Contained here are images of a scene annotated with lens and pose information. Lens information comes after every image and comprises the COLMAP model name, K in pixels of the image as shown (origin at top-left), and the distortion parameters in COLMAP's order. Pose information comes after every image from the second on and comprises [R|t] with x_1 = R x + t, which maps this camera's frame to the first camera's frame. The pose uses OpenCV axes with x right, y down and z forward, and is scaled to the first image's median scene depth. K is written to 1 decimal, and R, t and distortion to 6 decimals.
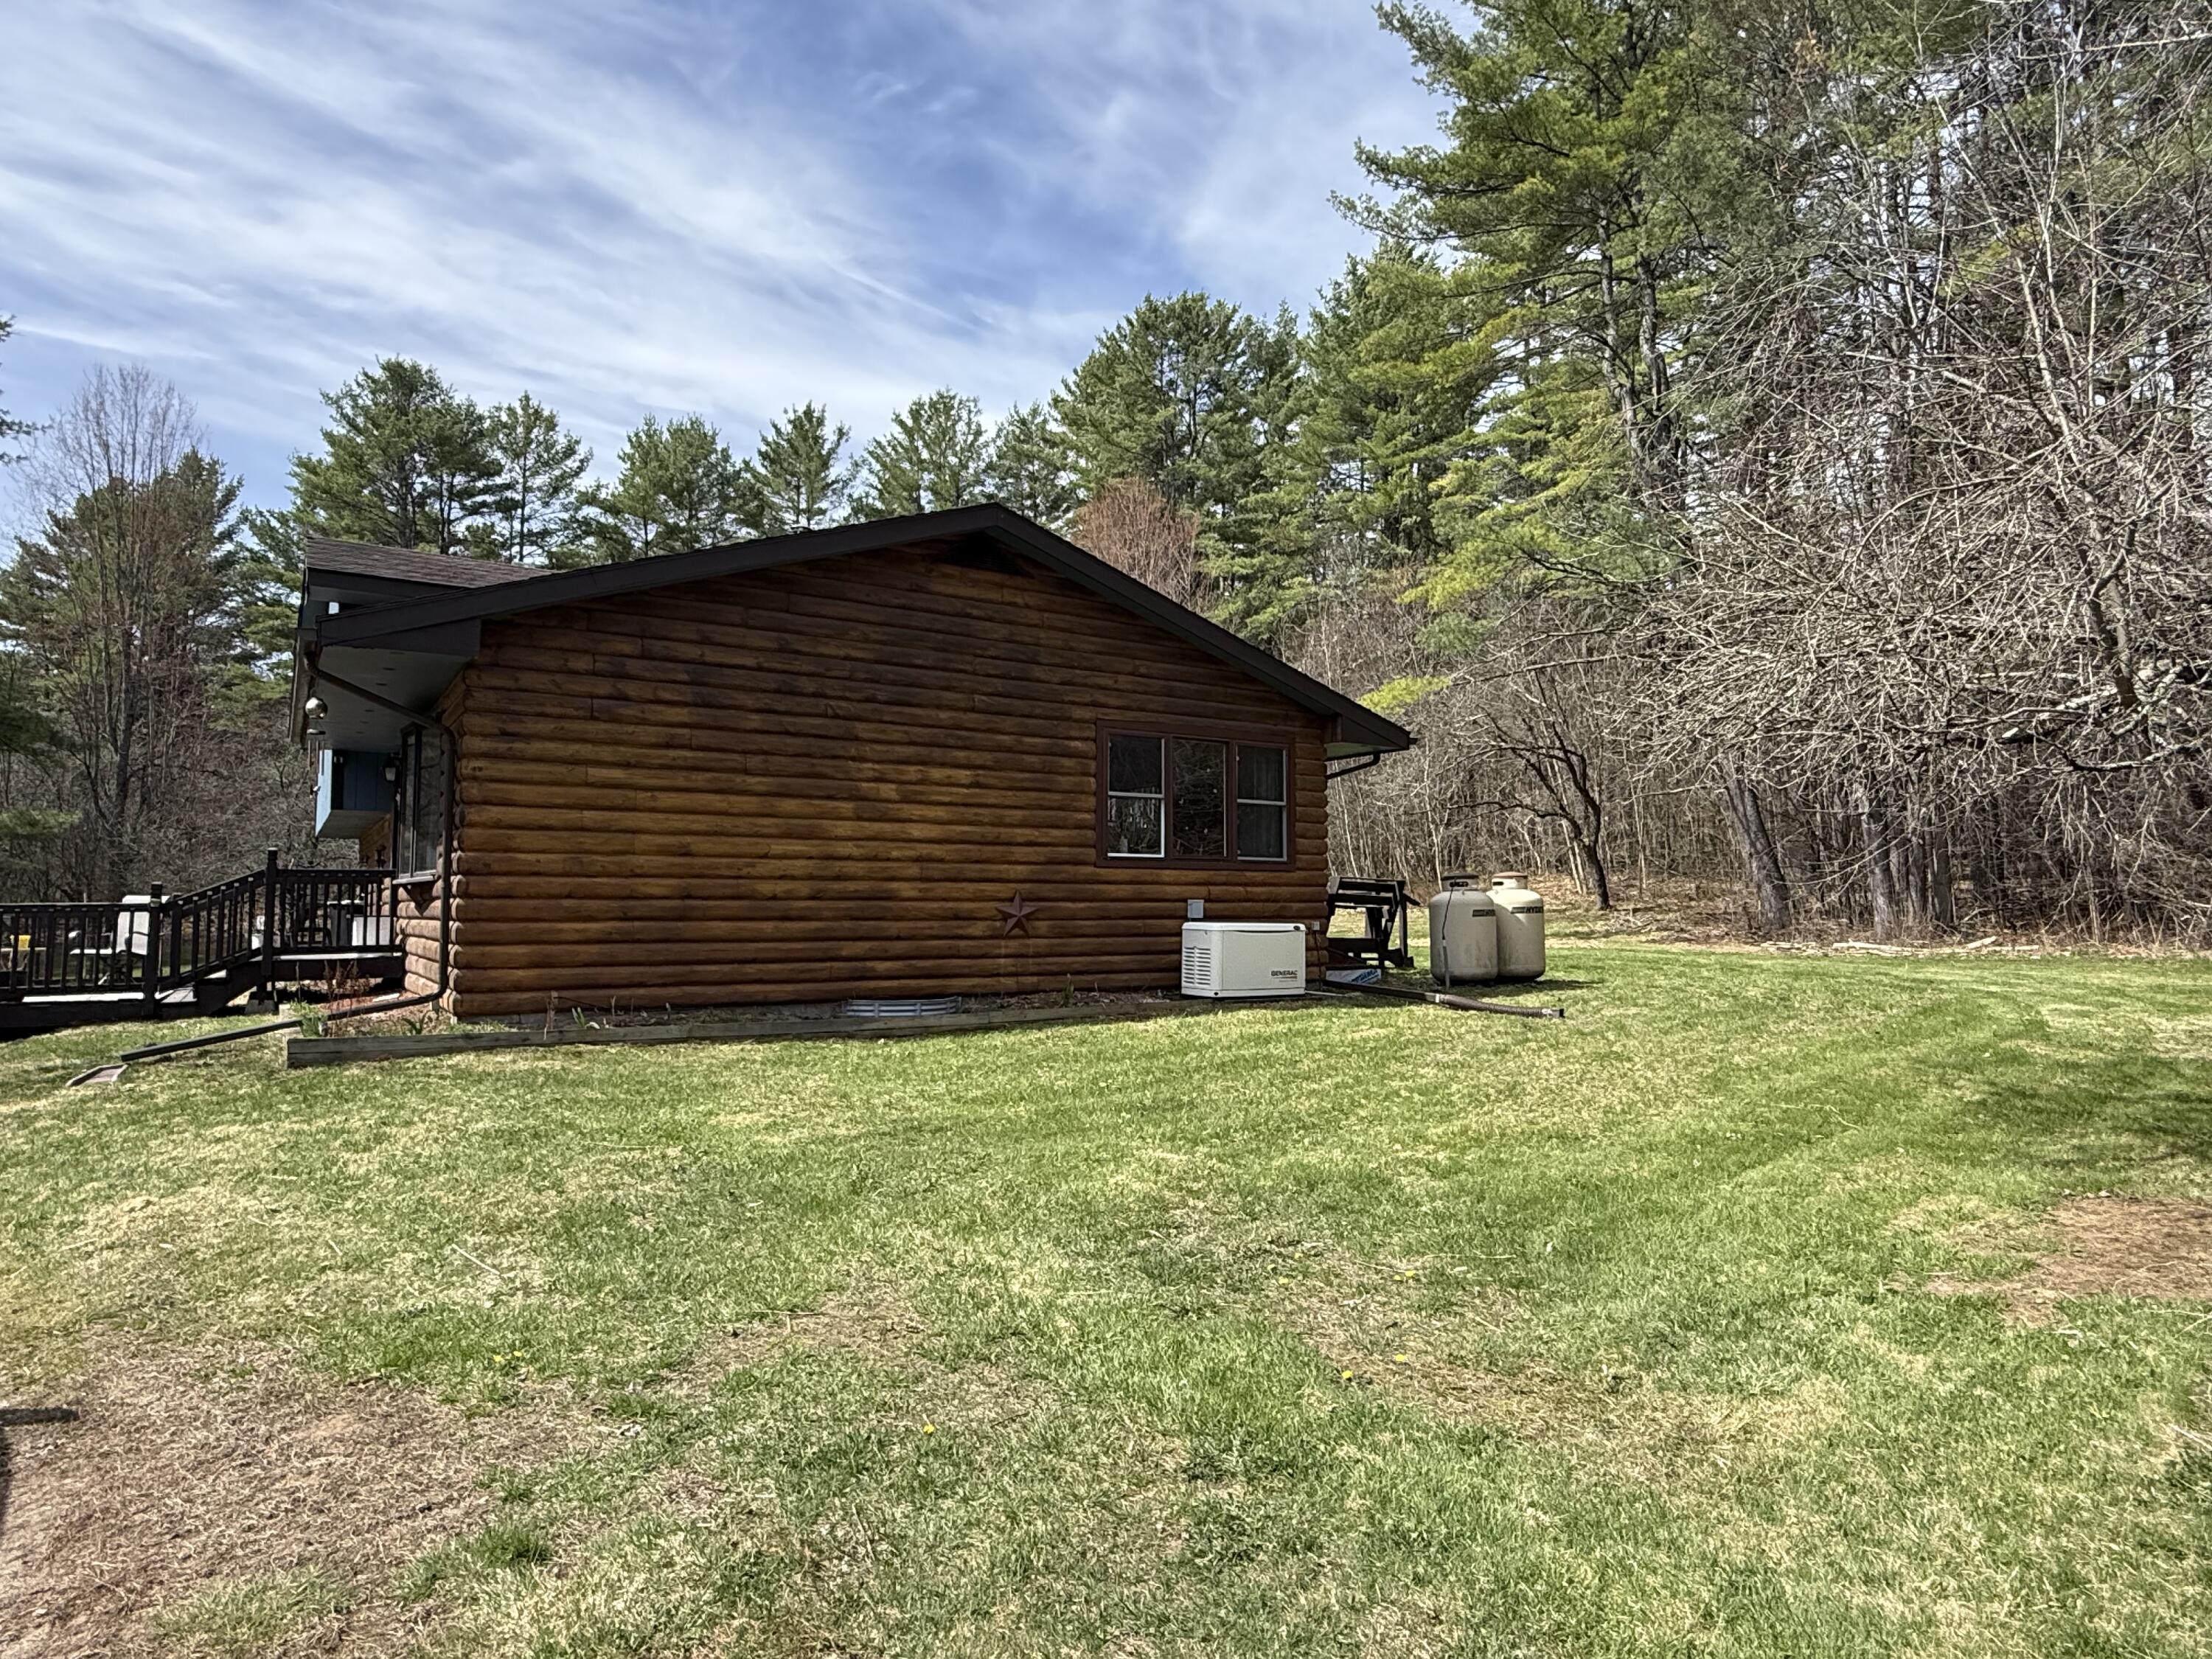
lens RADIAL K [[1277.0, 0, 1106.0], [0, 1277.0, 829.5], [0, 0, 1]] dist [0.001003, 0.000502]
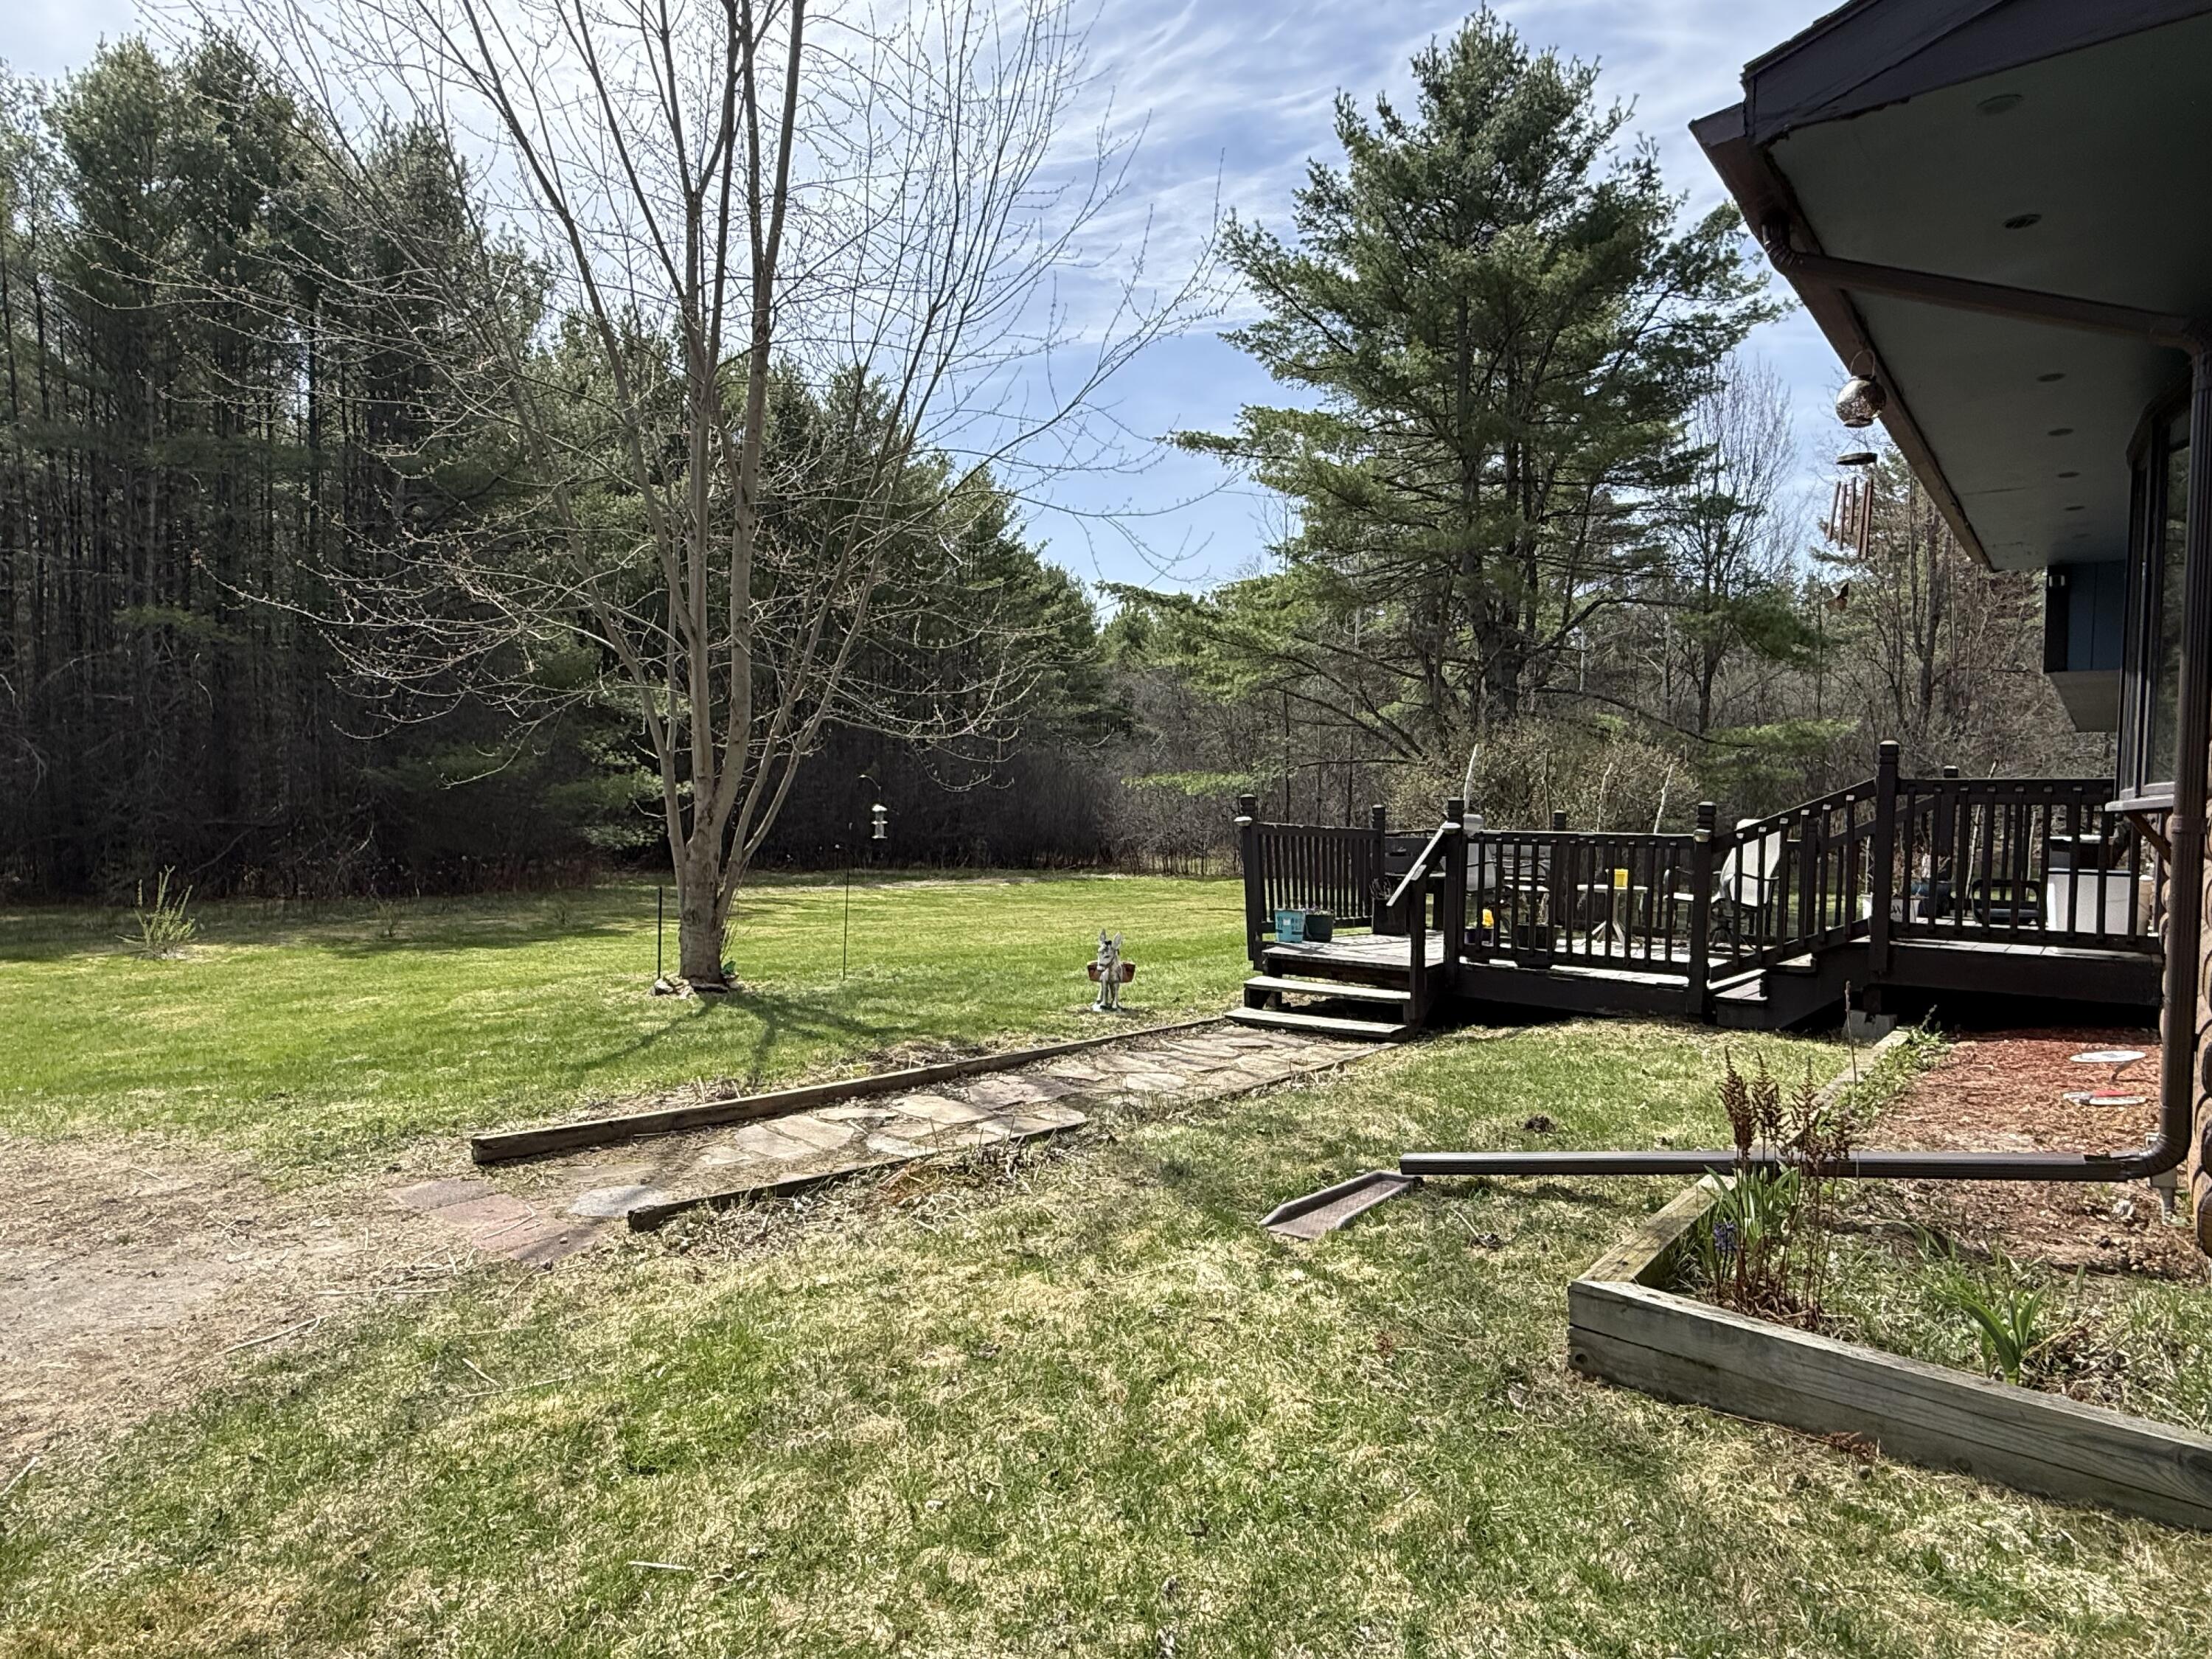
lens RADIAL K [[1277.0, 0, 1106.0], [0, 1277.0, 829.5], [0, 0, 1]] dist [0.001003, 0.000502]
pose [[0.312442, 0.030900, -0.949434, -0.228164], [0.035248, 0.998405, 0.044094, 0.015947], [0.949283, -0.047242, 0.310854, 0.492449]]
